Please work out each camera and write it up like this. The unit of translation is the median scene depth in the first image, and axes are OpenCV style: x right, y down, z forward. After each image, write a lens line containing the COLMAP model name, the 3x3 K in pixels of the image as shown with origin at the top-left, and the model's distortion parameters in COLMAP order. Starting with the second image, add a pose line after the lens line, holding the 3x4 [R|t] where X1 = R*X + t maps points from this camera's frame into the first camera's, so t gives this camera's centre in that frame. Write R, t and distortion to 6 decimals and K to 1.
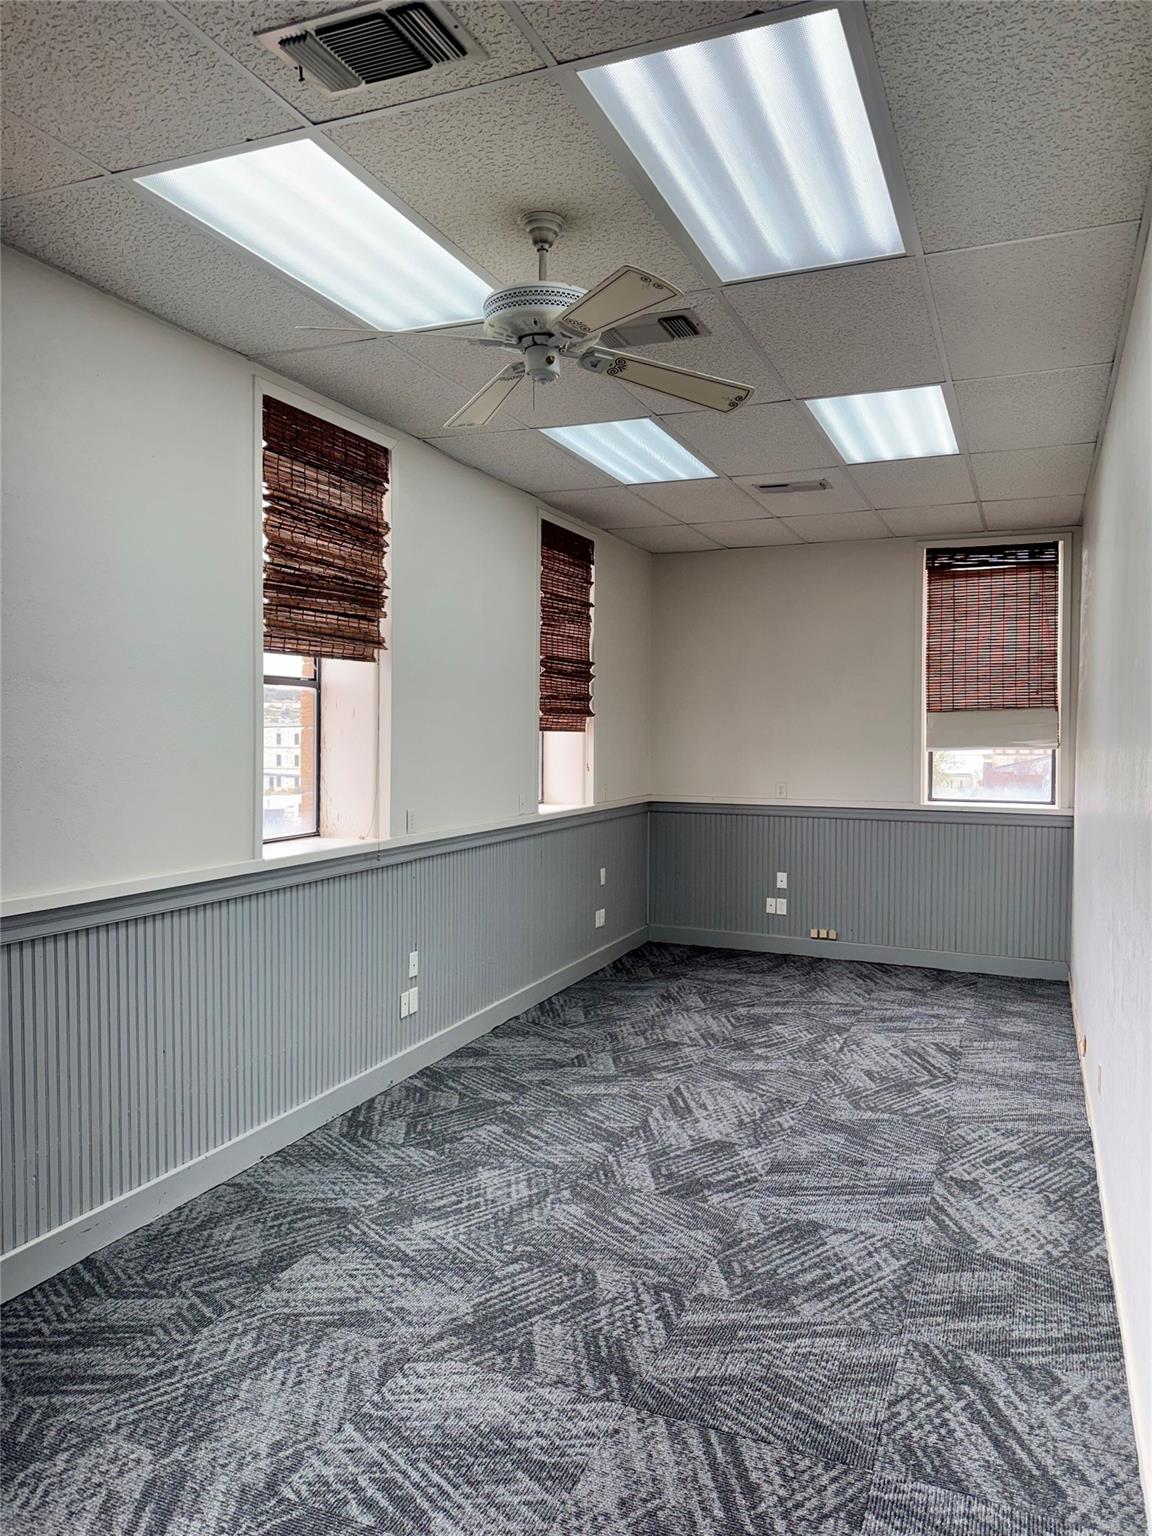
lens RADIAL K [[1066.7, 0, 582.7], [0, 1066.7, 768.3], [0, 0, 1]] dist [-0.013031, -0.005248]
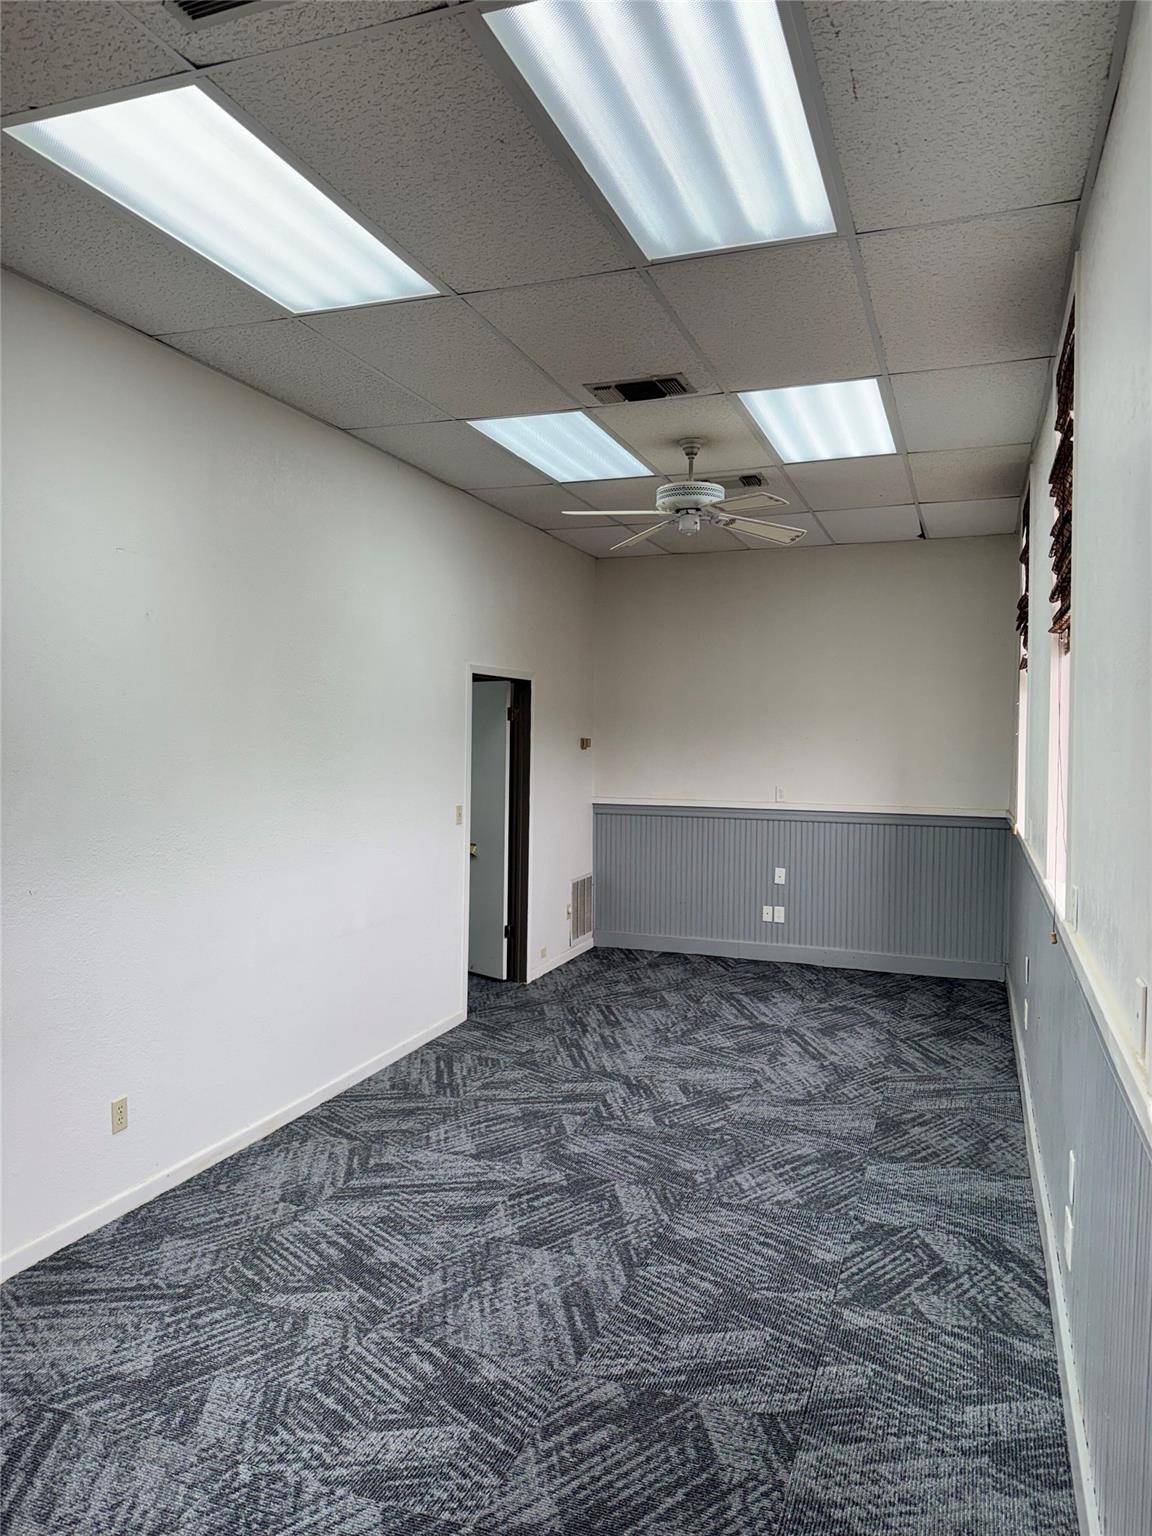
lens RADIAL K [[1066.7, 0, 575.4], [0, 1066.7, 767.0], [0, 0, 1]] dist [-0.013031, -0.005248]
pose [[-0.999020, -0.015199, -0.041560, 0.154663], [-0.017981, 0.997564, 0.067406, -0.071271], [0.040434, 0.068087, -0.996860, 1.996861]]
